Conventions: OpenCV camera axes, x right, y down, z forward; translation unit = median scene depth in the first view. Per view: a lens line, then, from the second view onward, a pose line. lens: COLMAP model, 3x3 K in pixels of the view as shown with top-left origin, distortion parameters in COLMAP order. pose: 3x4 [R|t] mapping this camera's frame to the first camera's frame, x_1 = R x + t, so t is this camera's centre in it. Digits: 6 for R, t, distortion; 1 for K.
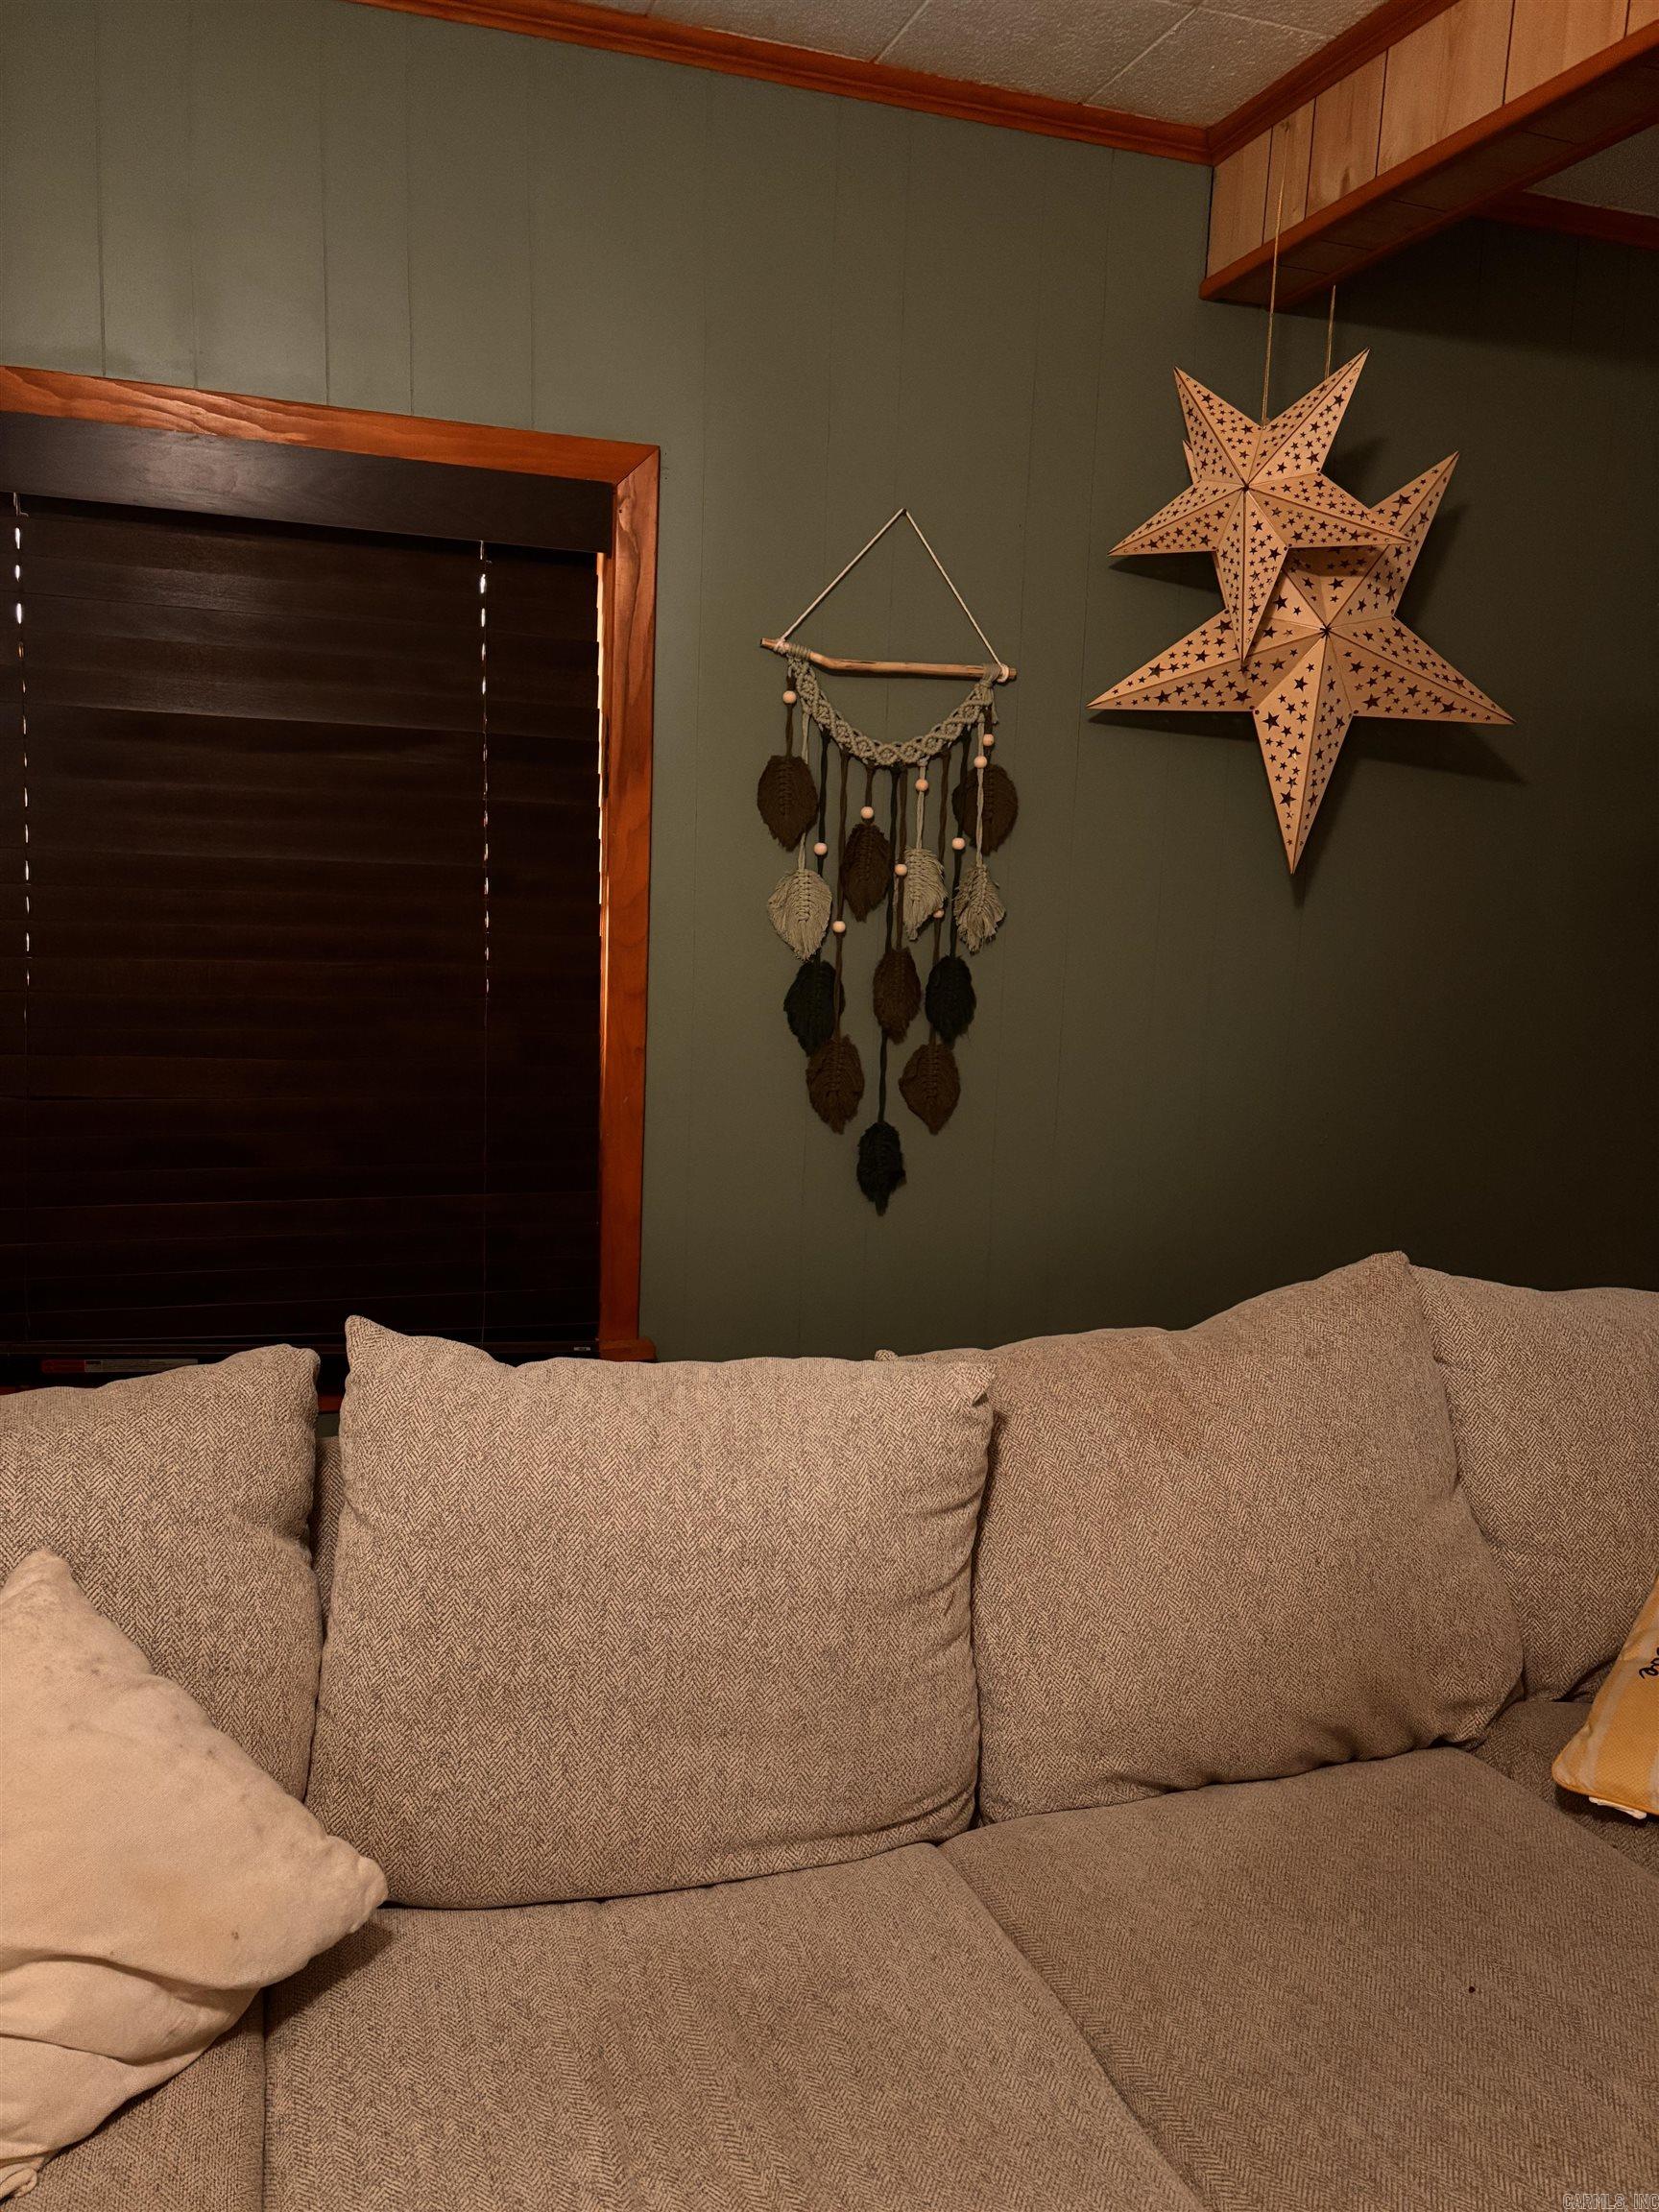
lens RADIAL K [[1646.4, 0, 839.9], [0, 1646.4, 1101.9], [0, 0, 1]] dist [0.068499, -0.084255]
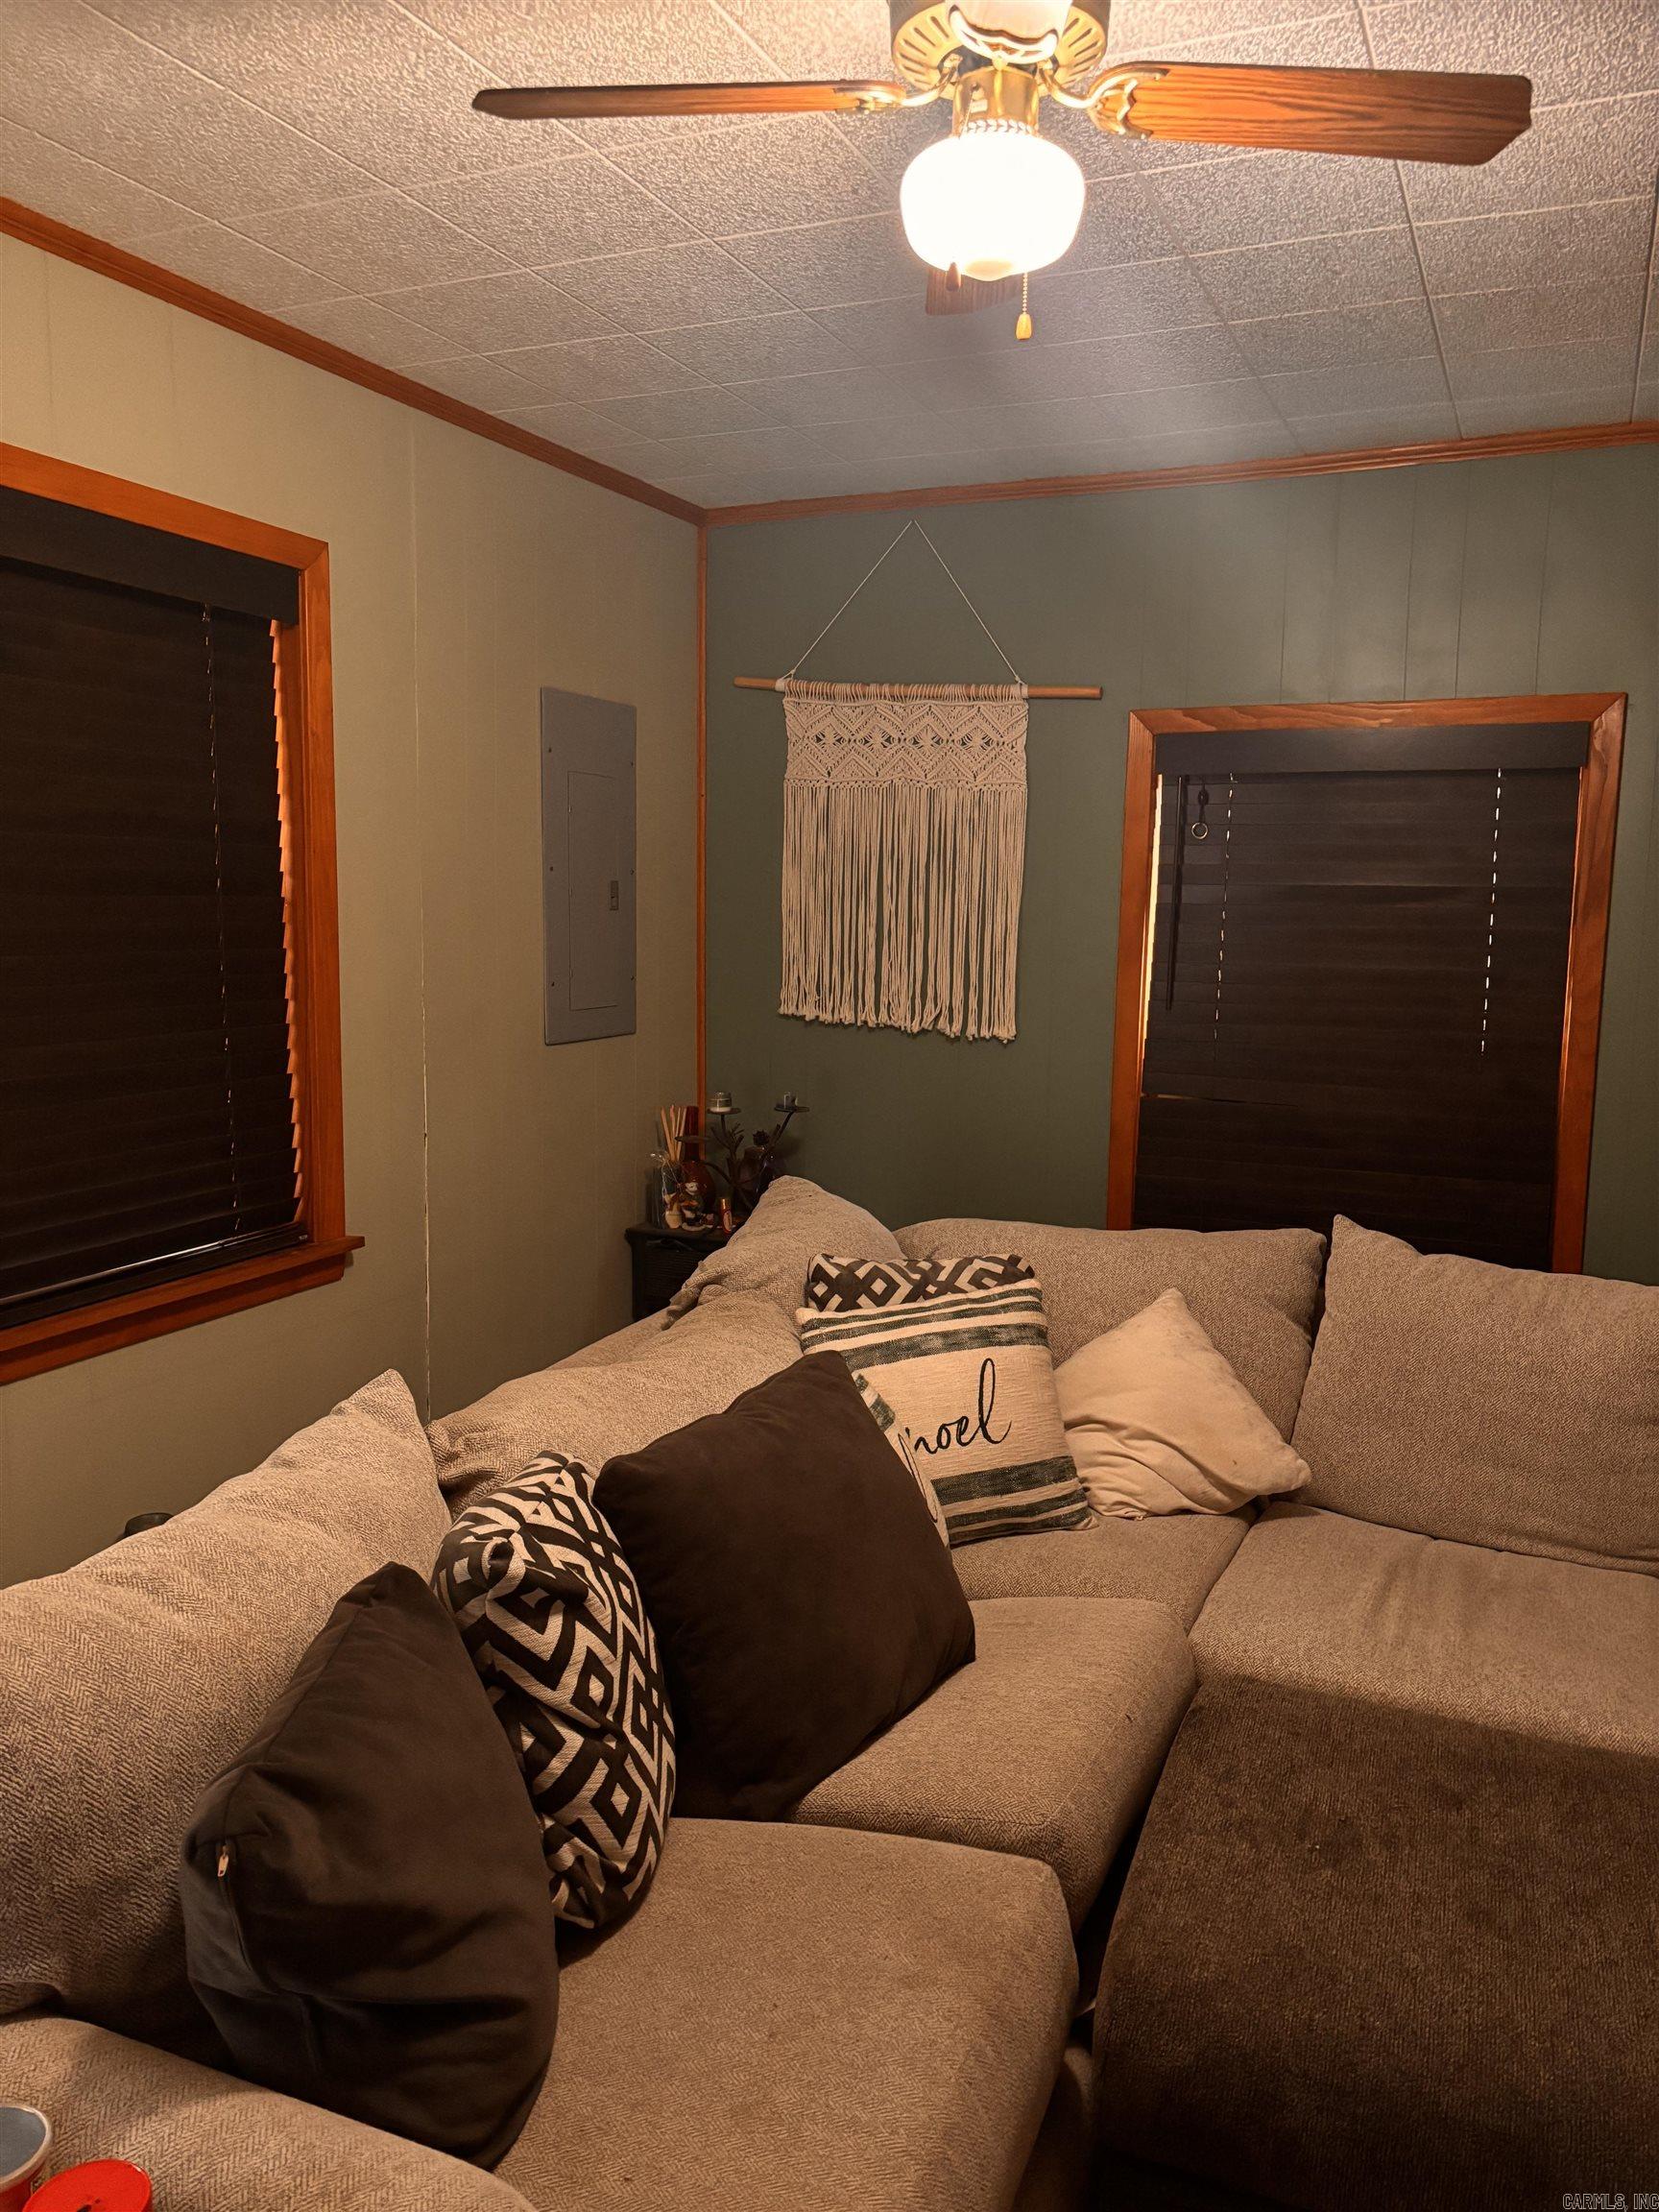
lens RADIAL K [[1646.4, 0, 860.7], [0, 1646.4, 1111.0], [0, 0, 1]] dist [0.068499, -0.084255]
pose [[0.752246, 0.057137, -0.656400, 0.367041], [-0.081299, 0.996669, -0.006414, 0.046979], [0.653847, 0.058190, 0.754385, -0.545143]]
